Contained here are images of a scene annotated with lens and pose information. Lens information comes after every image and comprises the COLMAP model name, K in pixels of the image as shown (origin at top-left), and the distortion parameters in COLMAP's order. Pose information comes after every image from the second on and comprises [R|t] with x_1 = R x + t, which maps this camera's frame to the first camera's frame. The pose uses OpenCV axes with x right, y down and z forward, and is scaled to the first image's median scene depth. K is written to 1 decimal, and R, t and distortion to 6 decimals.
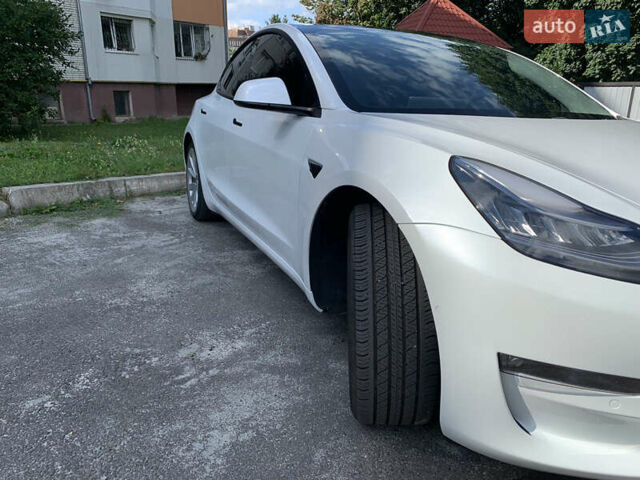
lens RADIAL K [[485.1, 0, 311.0], [0, 485.1, 238.8], [0, 0, 1]] dist [0.023380, -0.025563]
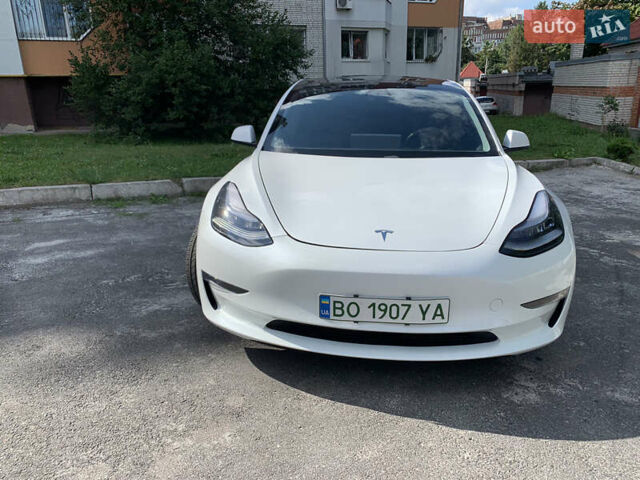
lens RADIAL K [[486.1, 0, 317.4], [0, 486.1, 227.9], [0, 0, 1]] dist [0.023699, -0.004981]
pose [[0.885925, 0.103941, -0.452032, 0.580602], [-0.109431, 0.993895, 0.014067, -0.016581], [0.450734, 0.037004, 0.891891, -0.249114]]
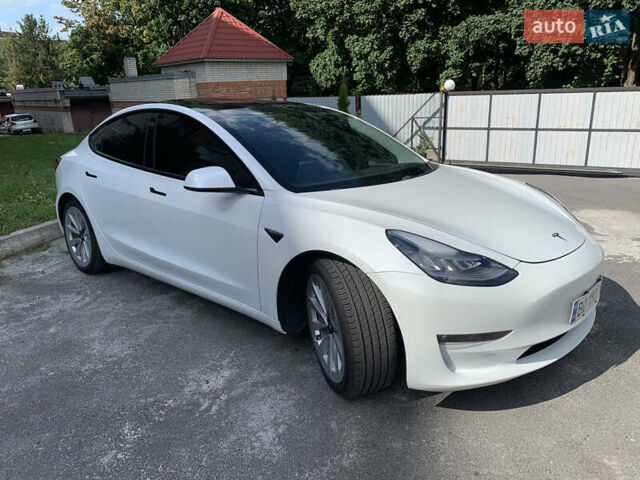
lens RADIAL K [[485.1, 0, 311.0], [0, 485.1, 238.8], [0, 0, 1]] dist [0.023380, -0.025563]
pose [[0.912017, -0.159098, 0.378038, -0.224665], [0.159196, 0.986753, 0.031217, -0.085449], [-0.377997, 0.031712, 0.925264, -0.182145]]
